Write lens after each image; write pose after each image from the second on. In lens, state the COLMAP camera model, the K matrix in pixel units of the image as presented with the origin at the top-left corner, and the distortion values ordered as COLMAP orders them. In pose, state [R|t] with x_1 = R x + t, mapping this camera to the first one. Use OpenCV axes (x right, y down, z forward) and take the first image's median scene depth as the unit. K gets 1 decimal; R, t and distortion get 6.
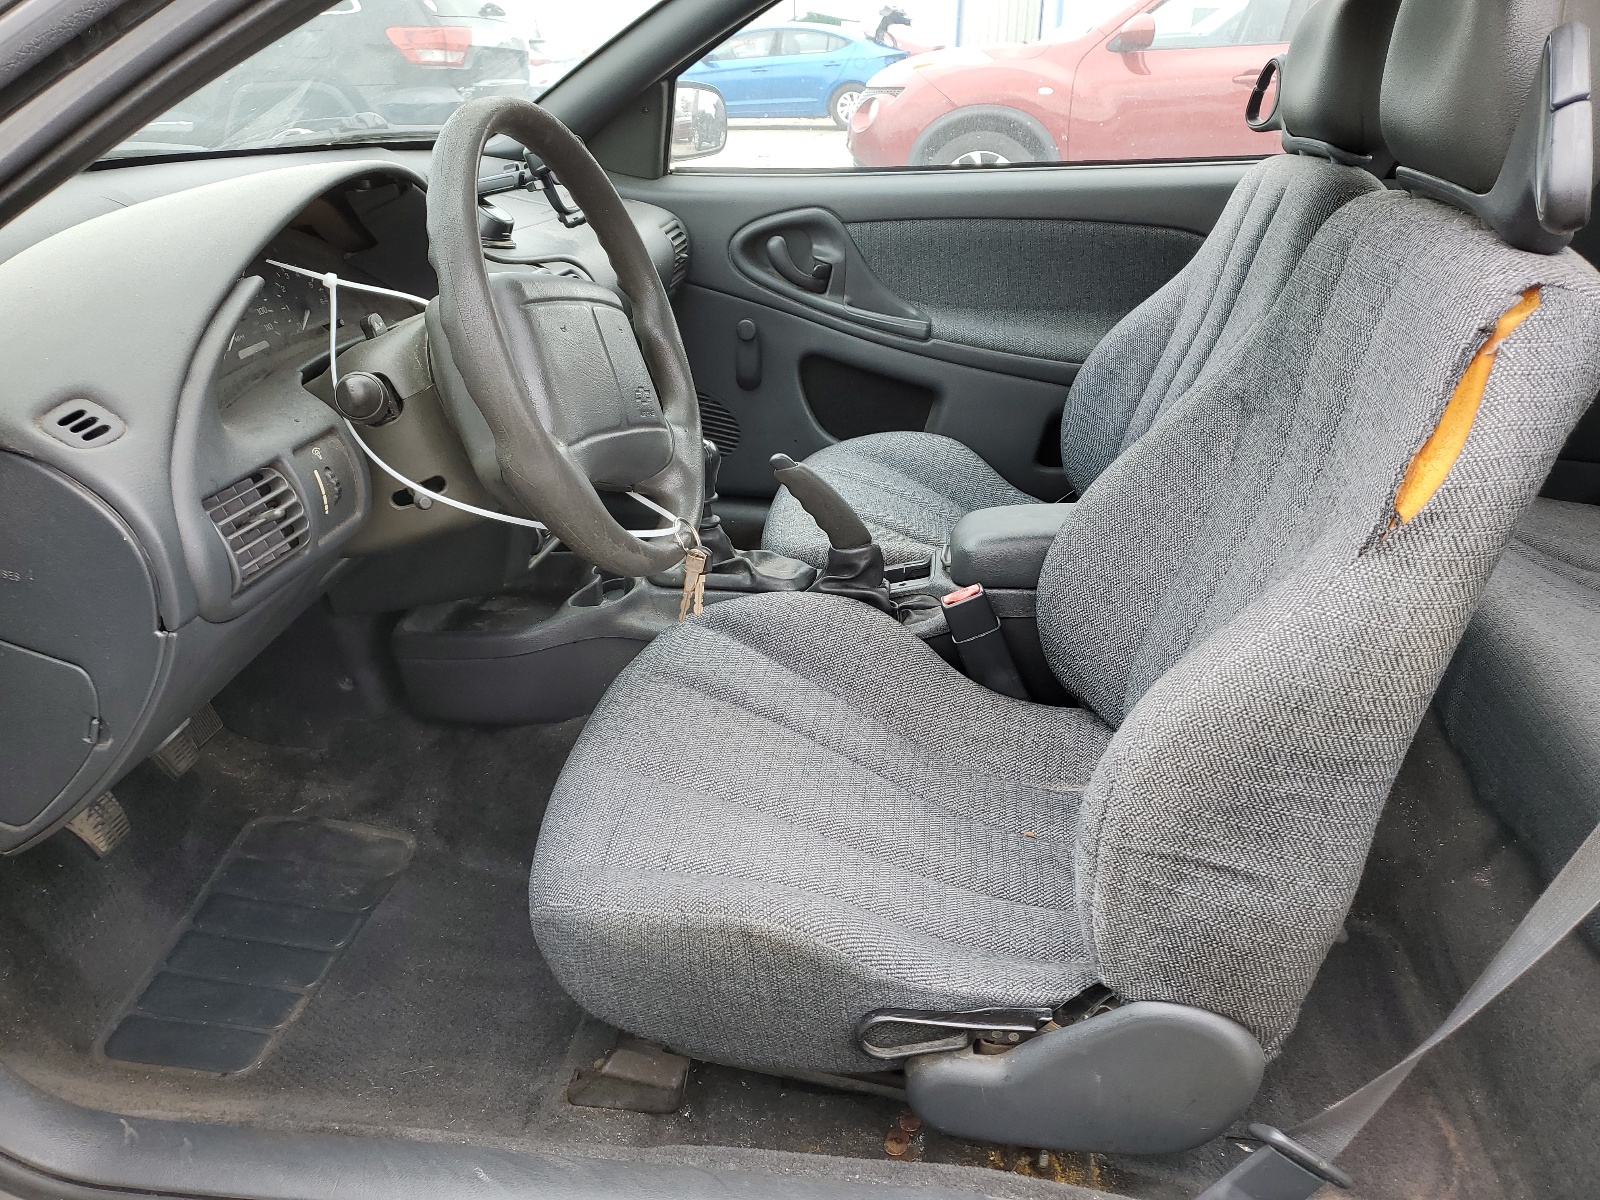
lens RADIAL K [[1222.4, 0, 797.6], [0, 1222.4, 716.1], [0, 0, 1]] dist [0.003403, -0.064473]
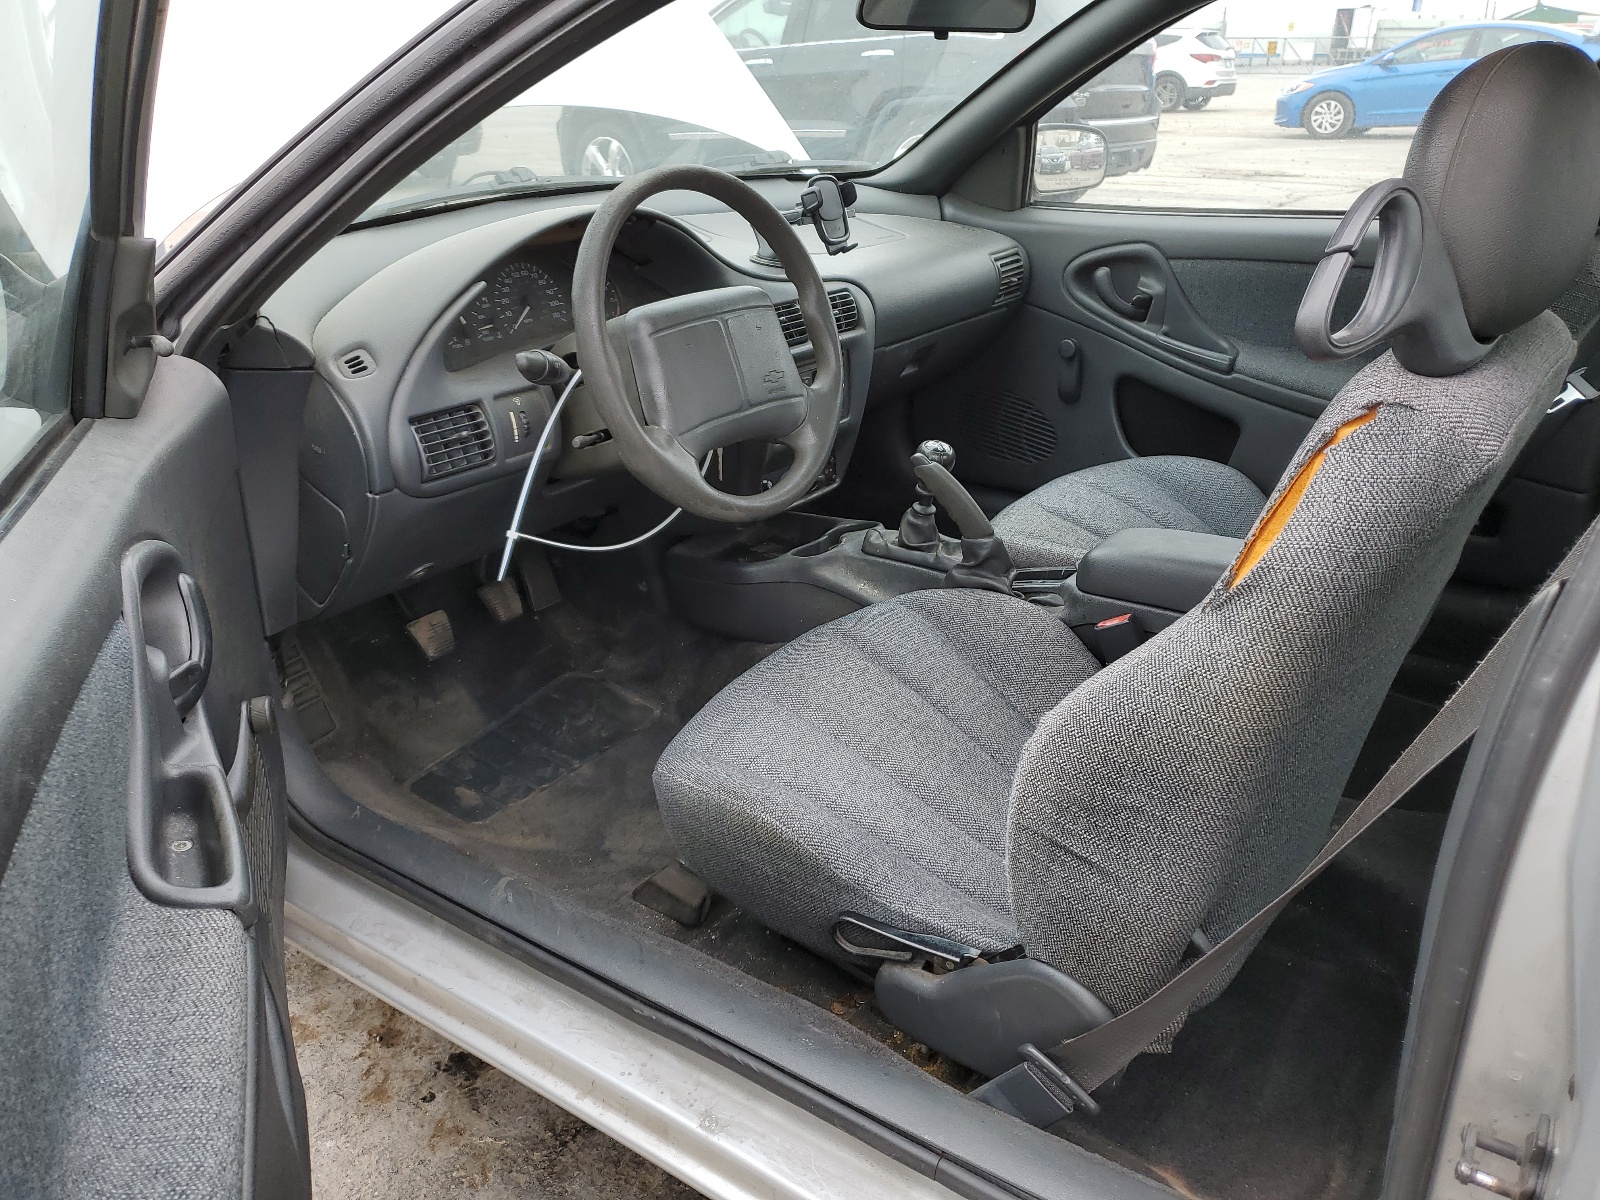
lens RADIAL K [[1222.4, 0, 797.6], [0, 1222.4, 716.1], [0, 0, 1]] dist [0.003403, -0.064473]
pose [[0.852290, 0.225326, -0.472048, 0.432090], [-0.225710, 0.972543, 0.056706, -0.000940], [0.471864, 0.058216, 0.879747, -0.085340]]
